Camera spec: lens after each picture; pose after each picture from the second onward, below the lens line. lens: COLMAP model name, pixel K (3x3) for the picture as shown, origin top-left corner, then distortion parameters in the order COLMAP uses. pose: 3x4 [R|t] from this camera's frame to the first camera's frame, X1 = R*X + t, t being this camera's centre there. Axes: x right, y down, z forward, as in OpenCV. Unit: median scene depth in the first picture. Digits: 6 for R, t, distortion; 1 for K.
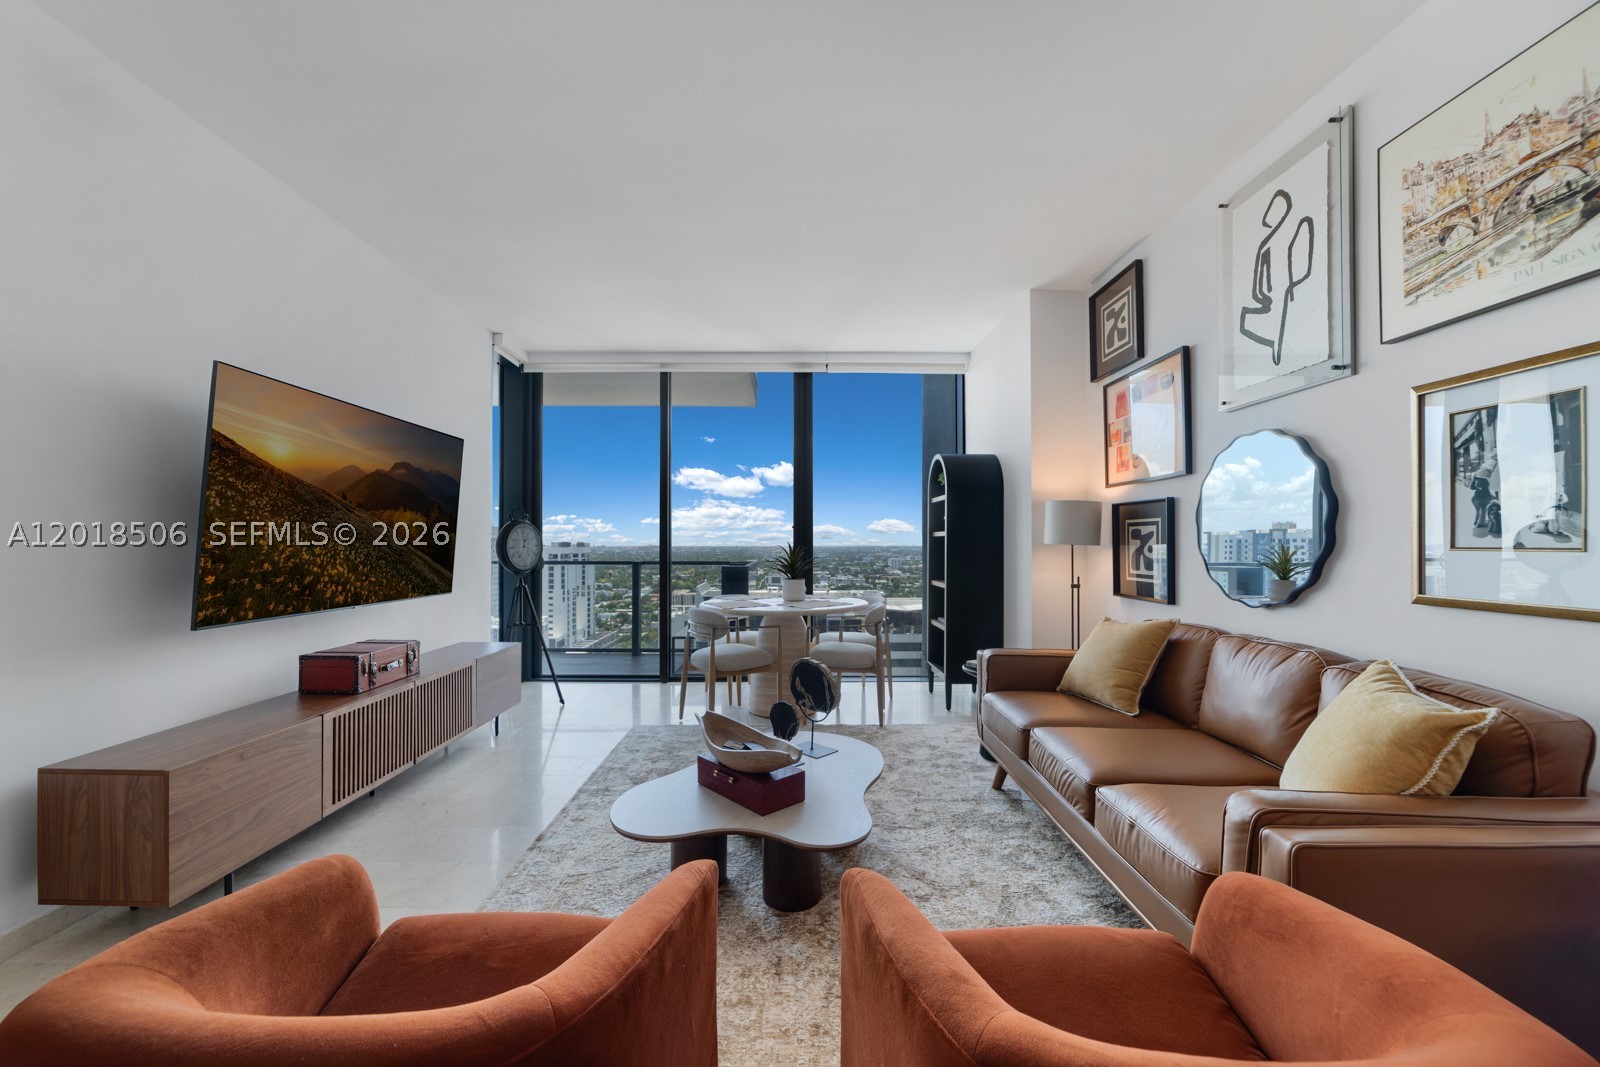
lens RADIAL K [[636.2, 0, 792.0], [0, 636.2, 534.5], [0, 0, 1]] dist [-0.010155, 0.003935]
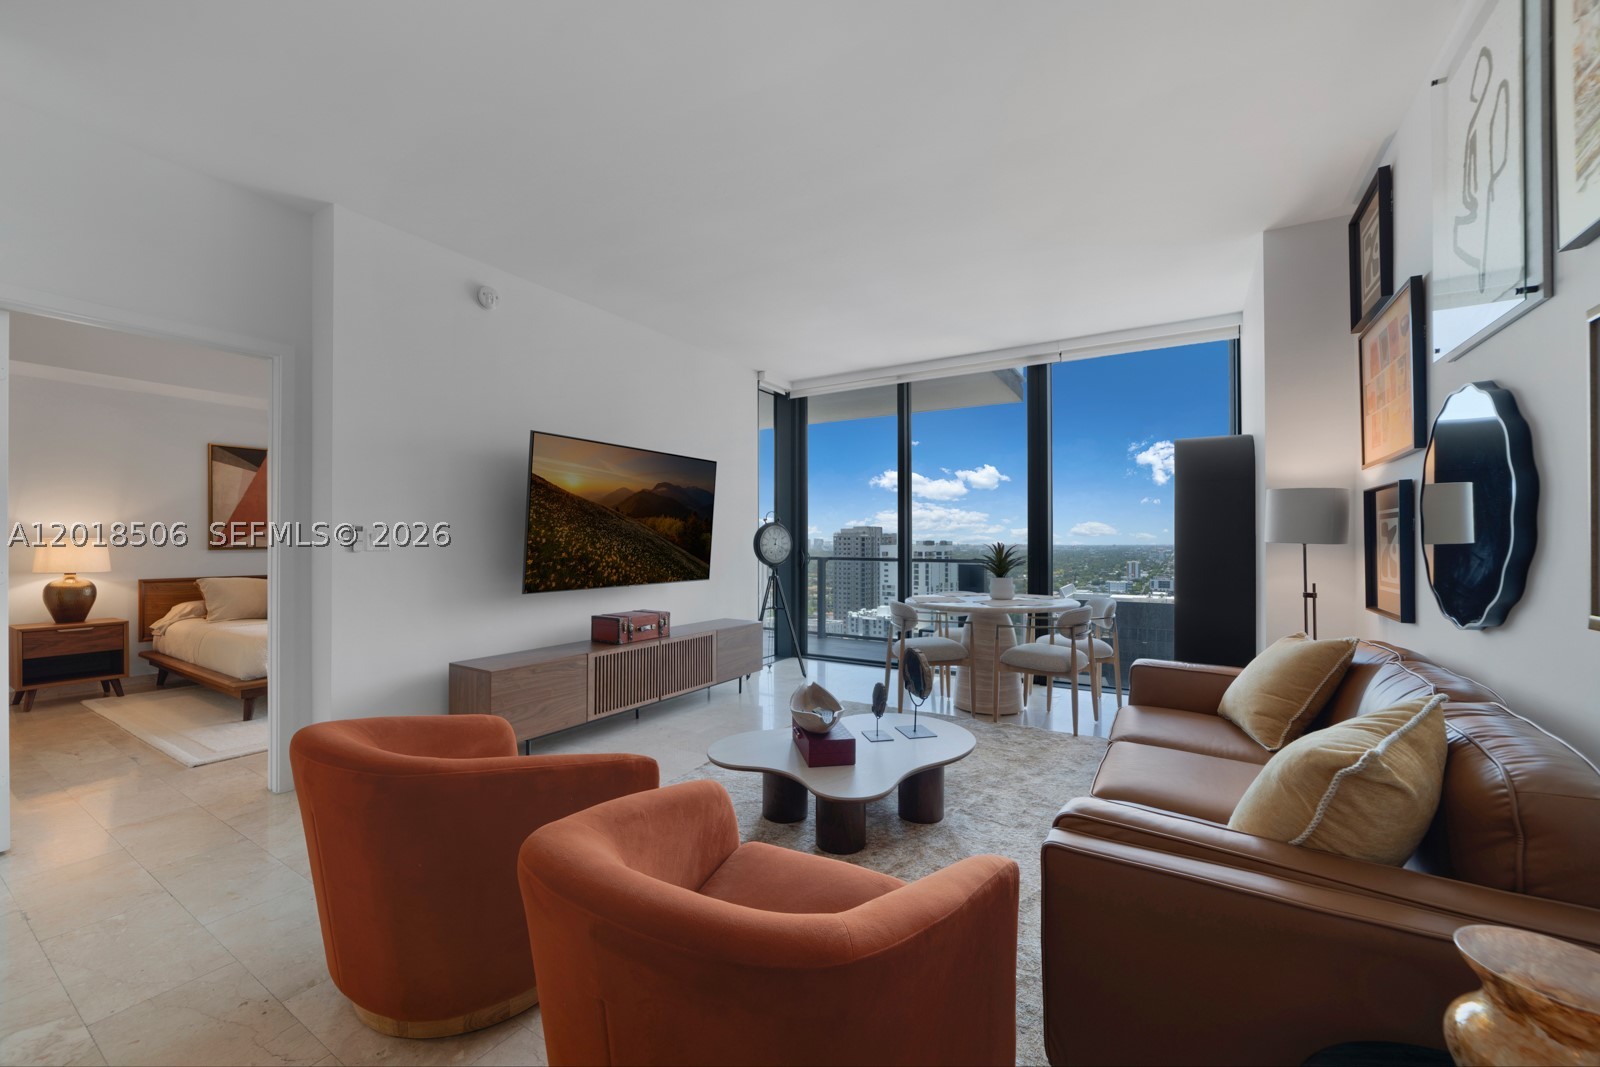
lens RADIAL K [[636.2, 0, 792.0], [0, 636.2, 534.5], [0, 0, 1]] dist [-0.010155, 0.003935]
pose [[0.844604, -0.006268, -0.535356, 0.410607], [0.007568, 0.999971, 0.000232, 0.000532], [0.535339, -0.004248, 0.844627, -0.022541]]
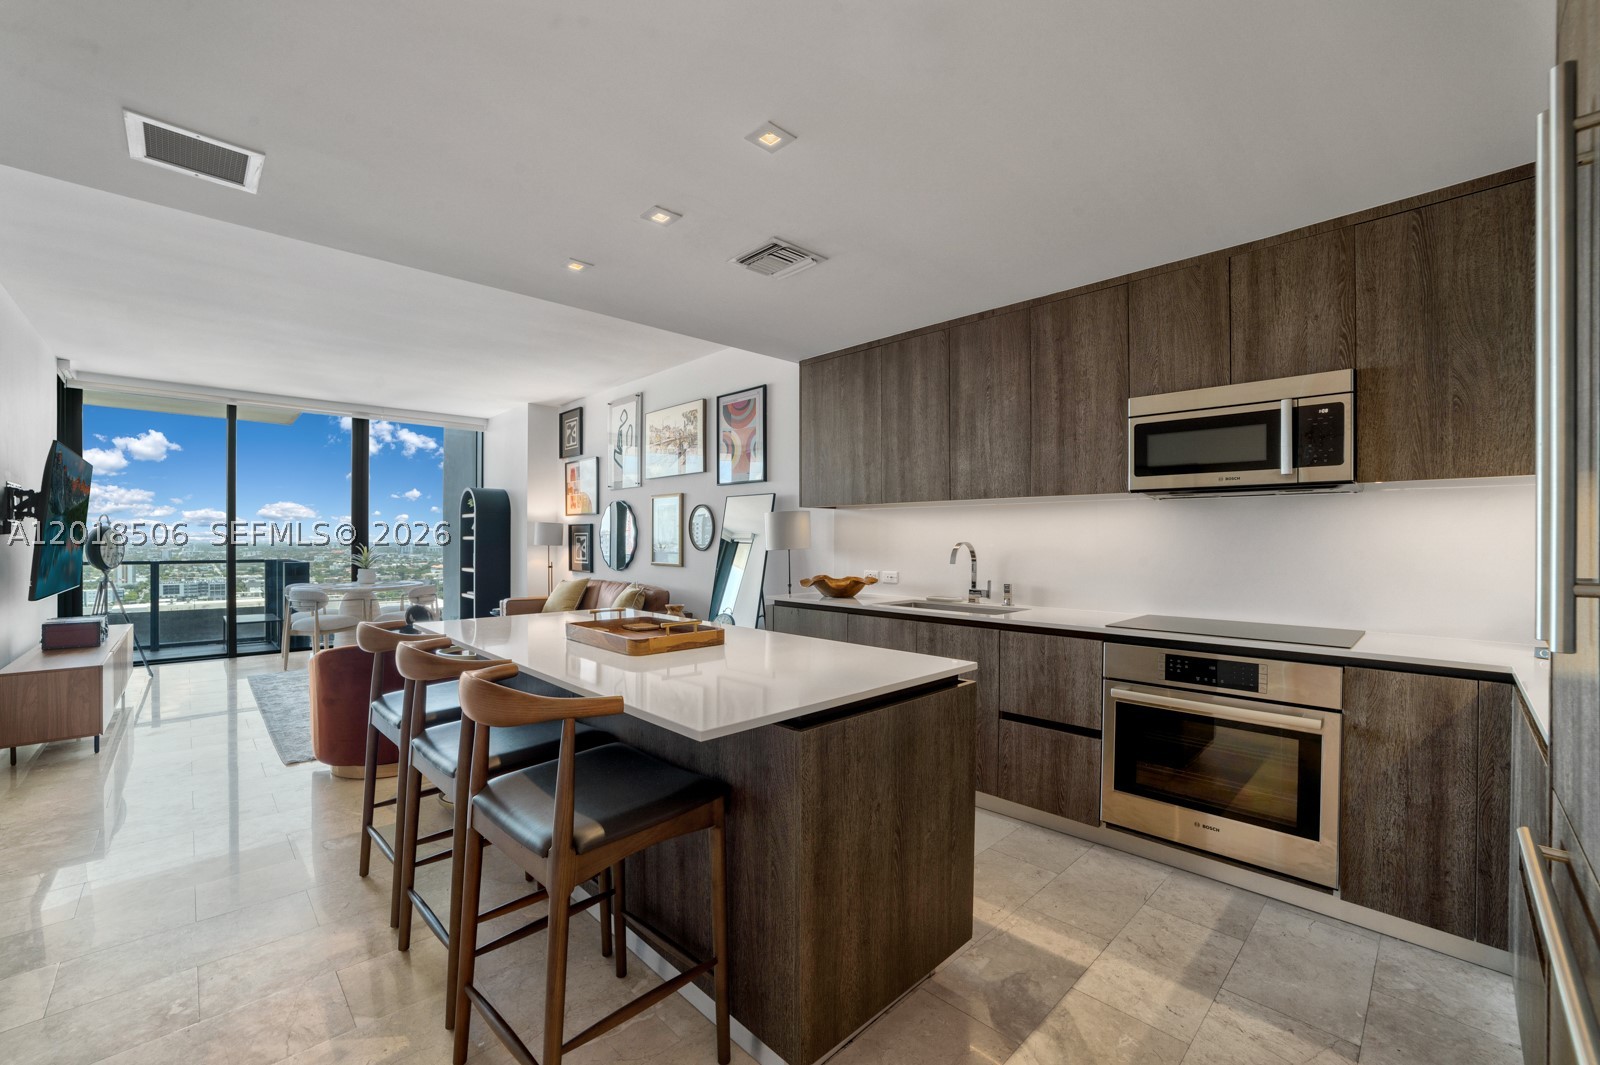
lens RADIAL K [[691.9, 0, 796.9], [0, 691.9, 541.2], [0, 0, 1]] dist [-0.023370, 0.000579]
pose [[0.741433, -0.000921, 0.671026, -0.505484], [-0.011456, 0.999836, 0.014031, -0.043954], [-0.670929, -0.018090, 0.741301, -1.321878]]
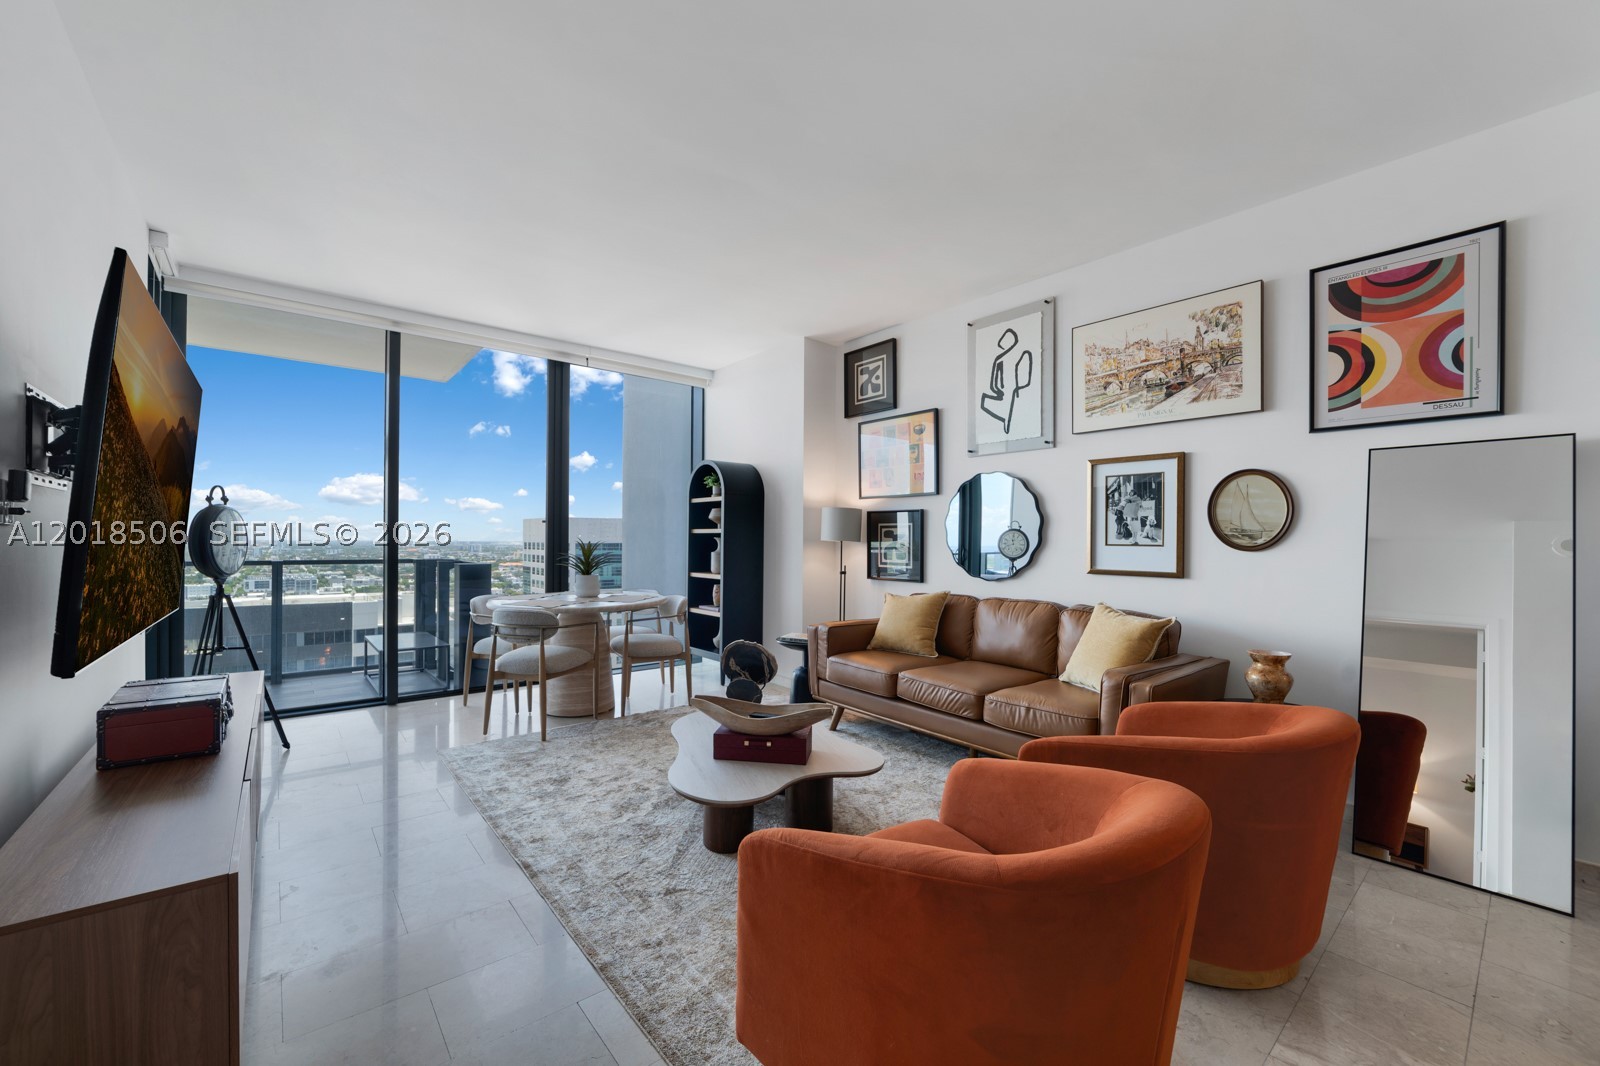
lens RADIAL K [[642.6, 0, 792.7], [0, 642.6, 536.3], [0, 0, 1]] dist [-0.024206, 0.000204]
pose [[0.769612, 0.007731, 0.638465, -0.615484], [-0.014658, 0.999877, 0.005561, -0.000719], [-0.638343, -0.013639, 0.769631, 0.055104]]
